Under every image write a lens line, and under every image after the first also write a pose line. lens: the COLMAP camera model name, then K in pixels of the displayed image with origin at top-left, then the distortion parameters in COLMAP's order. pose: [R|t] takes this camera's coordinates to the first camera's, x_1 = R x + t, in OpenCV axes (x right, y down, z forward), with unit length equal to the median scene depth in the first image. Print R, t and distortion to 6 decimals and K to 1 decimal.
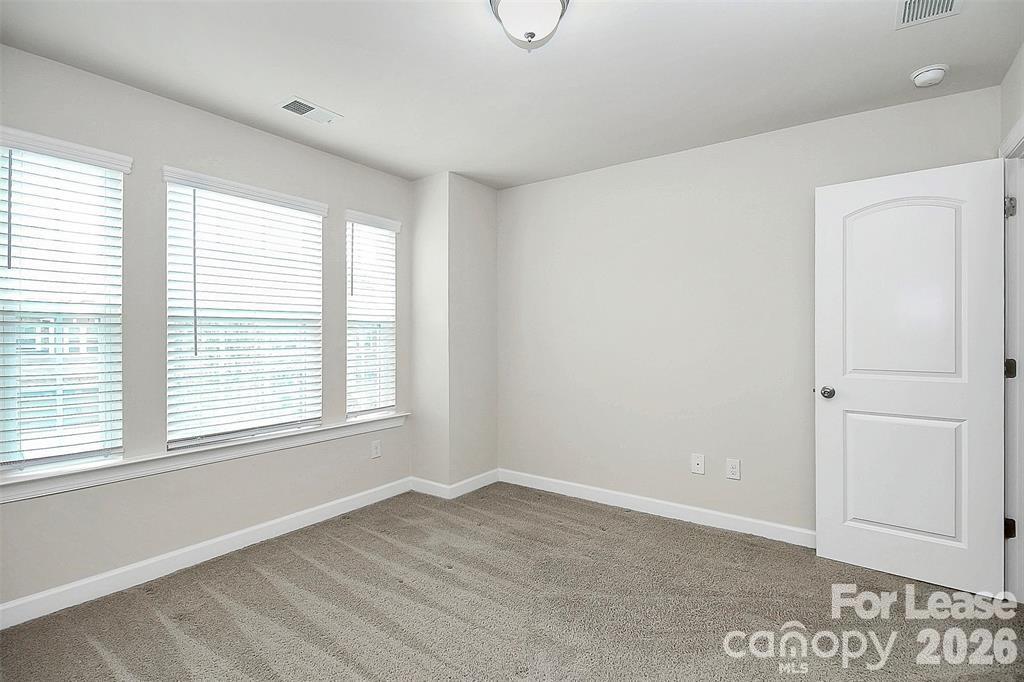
lens RADIAL K [[487.6, 0, 515.8], [0, 487.6, 330.9], [0, 0, 1]] dist [-0.002305, -0.000292]
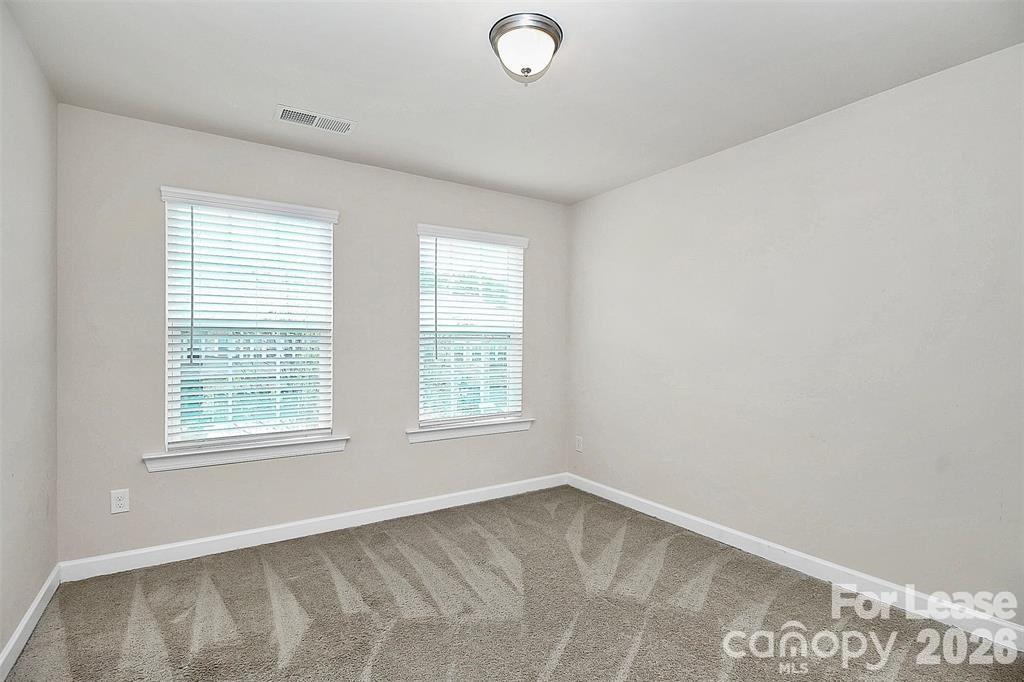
lens RADIAL K [[409.9, 0, 511.5], [0, 409.9, 355.3], [0, 0, 1]] dist [-0.000206, -0.000099]
pose [[0.898469, 0.012705, -0.438853, 0.183838], [0.001616, 0.999479, 0.032244, 0.002216], [0.439034, -0.029679, 0.897980, 0.257835]]
